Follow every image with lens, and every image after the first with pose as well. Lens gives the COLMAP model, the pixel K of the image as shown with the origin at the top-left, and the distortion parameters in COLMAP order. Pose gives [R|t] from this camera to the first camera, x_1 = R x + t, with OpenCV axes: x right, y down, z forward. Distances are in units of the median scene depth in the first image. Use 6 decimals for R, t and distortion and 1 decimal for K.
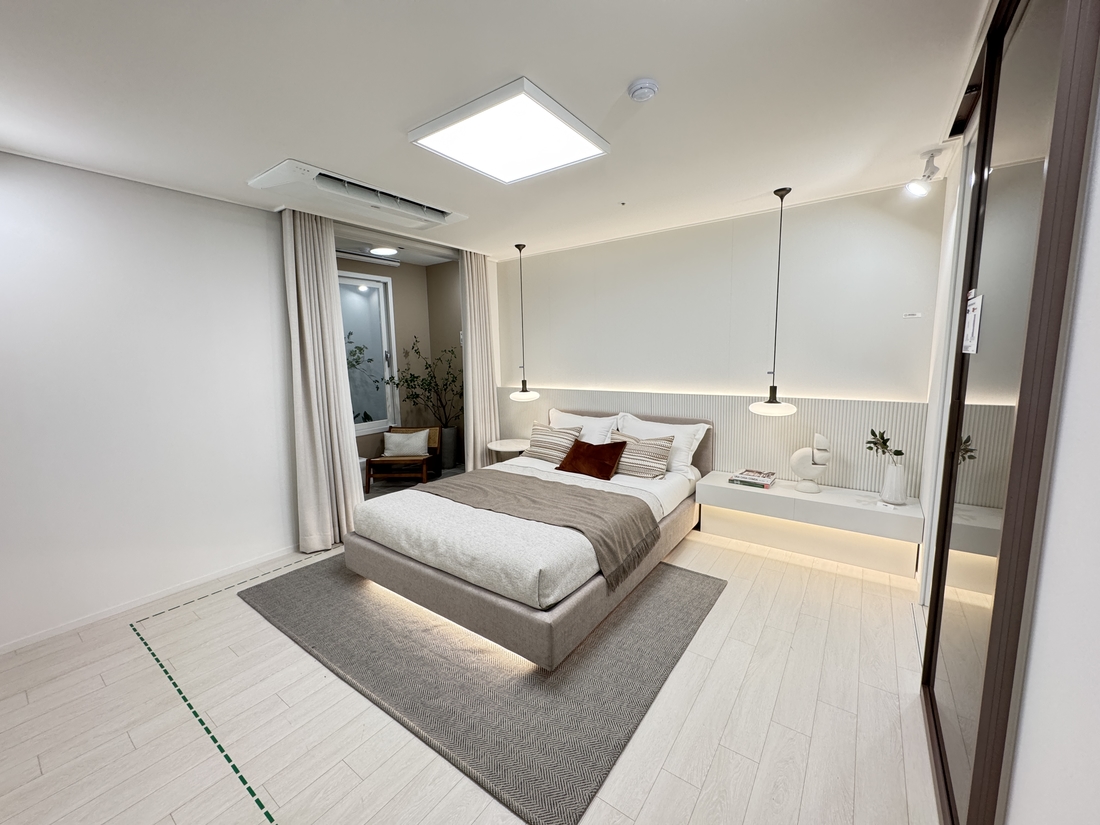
lens RADIAL K [[437.2, 0, 555.1], [0, 437.2, 411.9], [0, 0, 1]] dist [-0.006994, 0.000389]
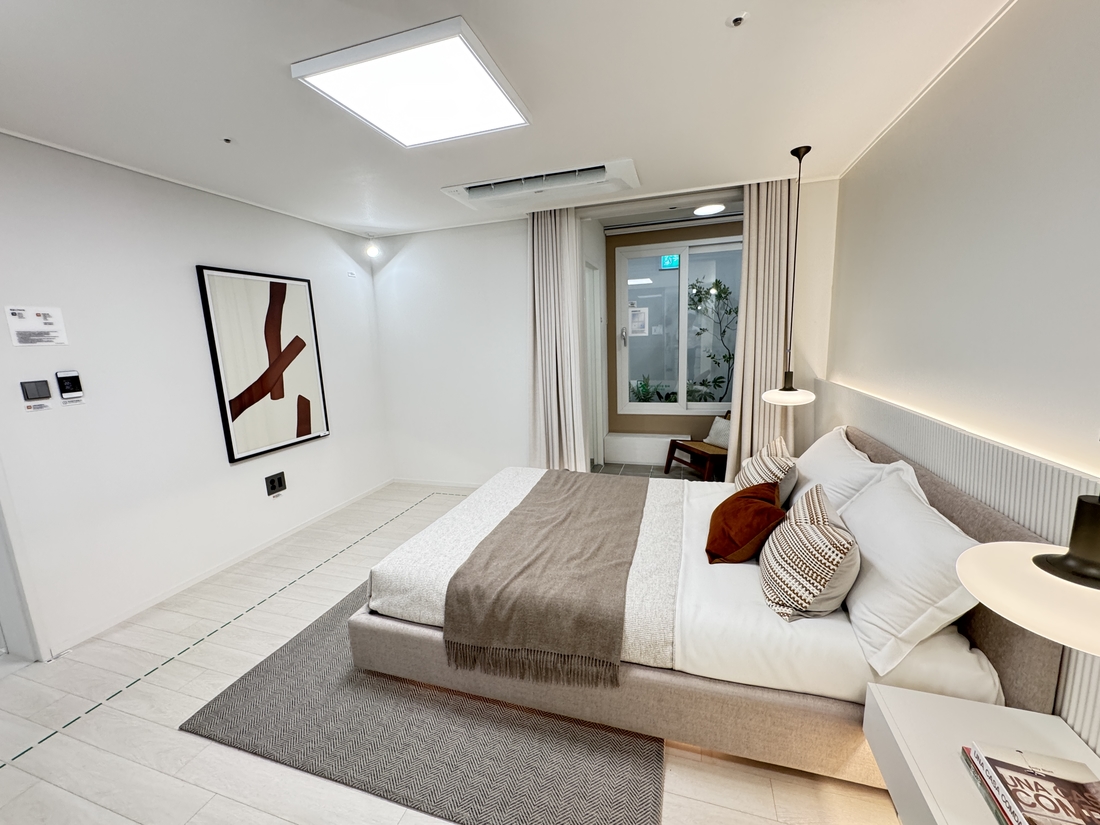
lens RADIAL K [[437.2, 0, 551.4], [0, 437.2, 415.2], [0, 0, 1]] dist [-0.006994, 0.000389]
pose [[0.314689, 0.174725, -0.932975, 0.614945], [-0.093365, 0.983843, 0.152760, -0.108625], [0.944592, 0.039035, 0.325918, 0.680976]]
